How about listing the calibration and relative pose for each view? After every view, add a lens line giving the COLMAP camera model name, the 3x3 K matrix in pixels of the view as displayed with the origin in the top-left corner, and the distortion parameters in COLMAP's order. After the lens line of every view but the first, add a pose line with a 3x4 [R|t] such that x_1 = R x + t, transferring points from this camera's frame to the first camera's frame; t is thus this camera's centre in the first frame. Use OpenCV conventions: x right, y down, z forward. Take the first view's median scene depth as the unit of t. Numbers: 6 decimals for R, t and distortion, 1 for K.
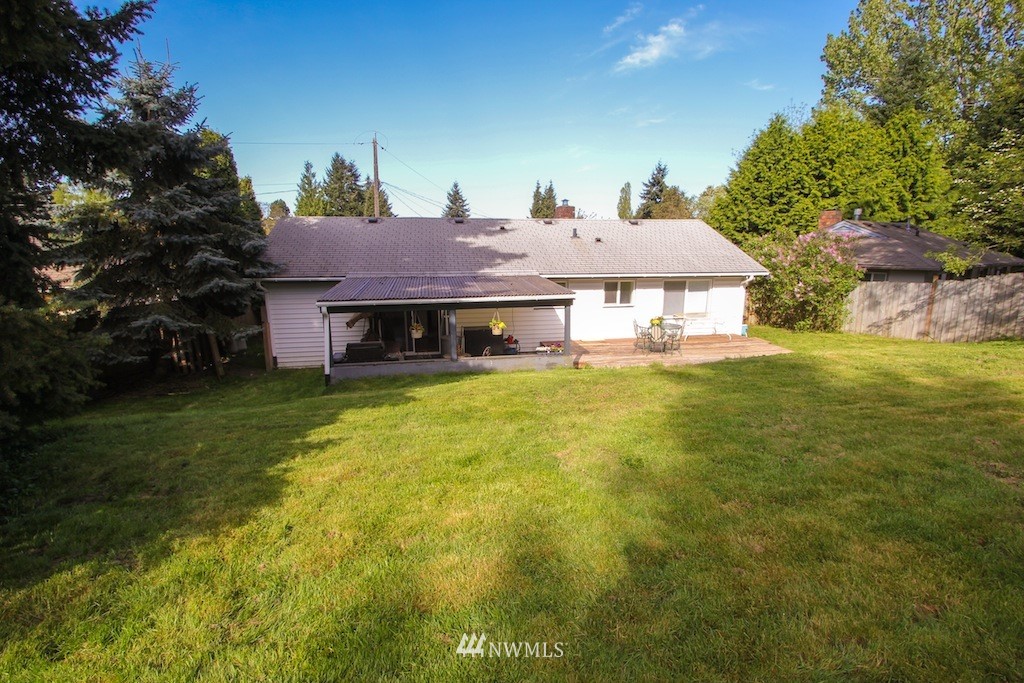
lens RADIAL K [[475.4, 0, 513.3], [0, 475.4, 335.4], [0, 0, 1]] dist [0.002173, -0.013747]
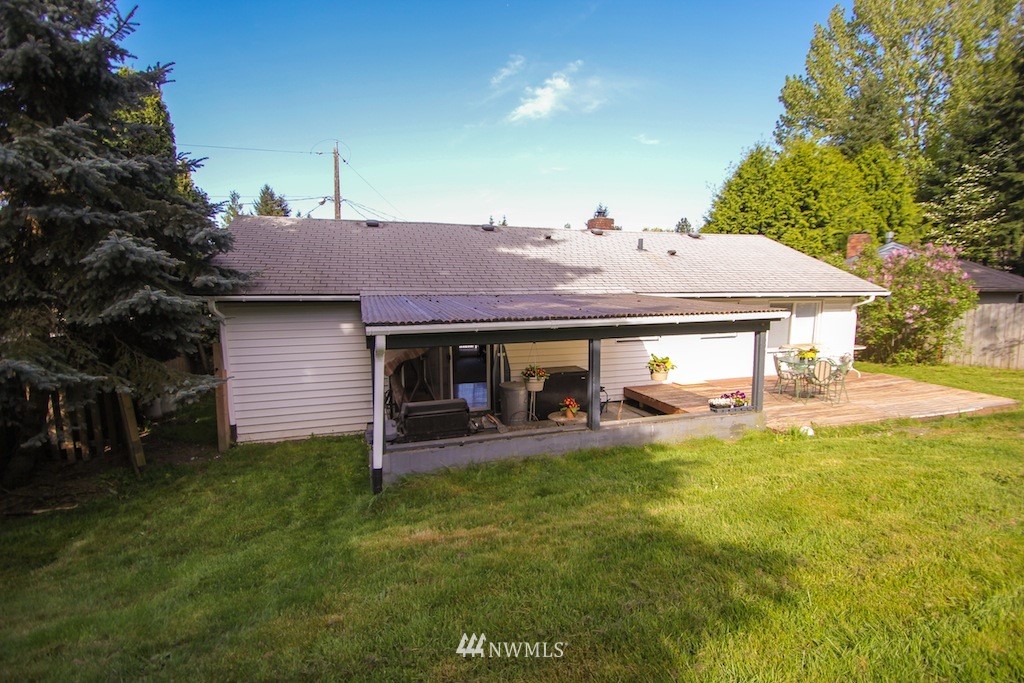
lens RADIAL K [[475.4, 0, 513.3], [0, 475.4, 335.4], [0, 0, 1]] dist [0.002173, -0.013747]
pose [[0.989809, -0.014339, 0.141675, -0.192317], [0.026425, 0.996133, -0.083794, -0.008464], [-0.139925, 0.086684, 0.986360, 0.280841]]
